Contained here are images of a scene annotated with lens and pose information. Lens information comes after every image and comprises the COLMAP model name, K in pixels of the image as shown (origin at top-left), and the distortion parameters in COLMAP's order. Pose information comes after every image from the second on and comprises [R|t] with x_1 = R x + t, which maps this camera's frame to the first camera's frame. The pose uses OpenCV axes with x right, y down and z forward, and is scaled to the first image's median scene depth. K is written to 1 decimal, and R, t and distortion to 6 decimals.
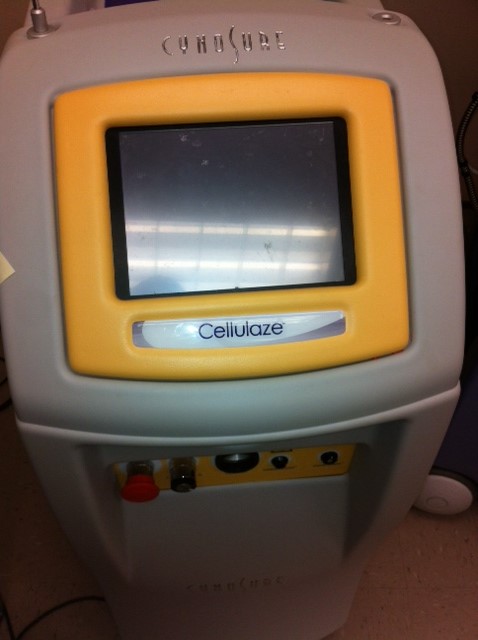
lens RADIAL K [[621.9, 0, 239.0], [0, 621.9, 320.0], [0, 0, 1]] dist [-0.004124, -0.019032]
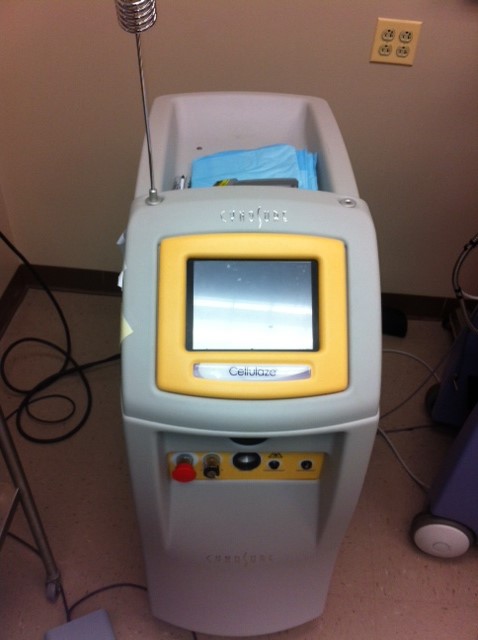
lens RADIAL K [[621.9, 0, 239.0], [0, 621.9, 320.0], [0, 0, 1]] dist [-0.004124, -0.019032]
pose [[0.996879, 0.064655, -0.045296, 0.032857], [-0.069415, 0.991180, -0.112886, 0.067417], [0.037598, 0.115677, 0.992575, -0.748567]]
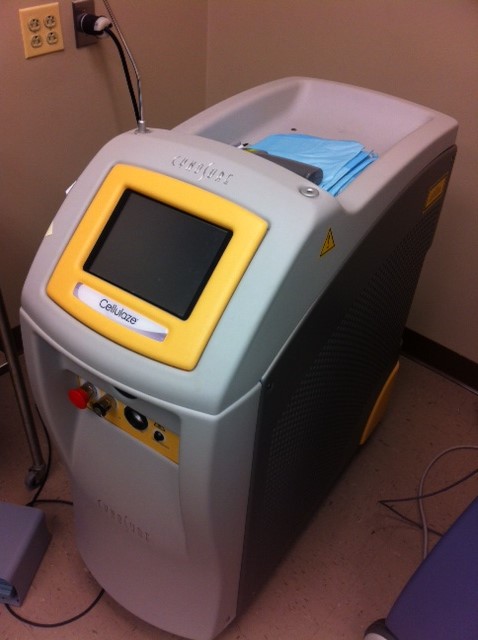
lens RADIAL K [[621.9, 0, 239.0], [0, 621.9, 320.0], [0, 0, 1]] dist [-0.004124, -0.019032]
pose [[0.768174, 0.435055, -0.469718, 1.003933], [-0.504657, 0.862926, -0.026066, -0.082178], [0.393992, 0.257070, 0.882431, -0.367496]]
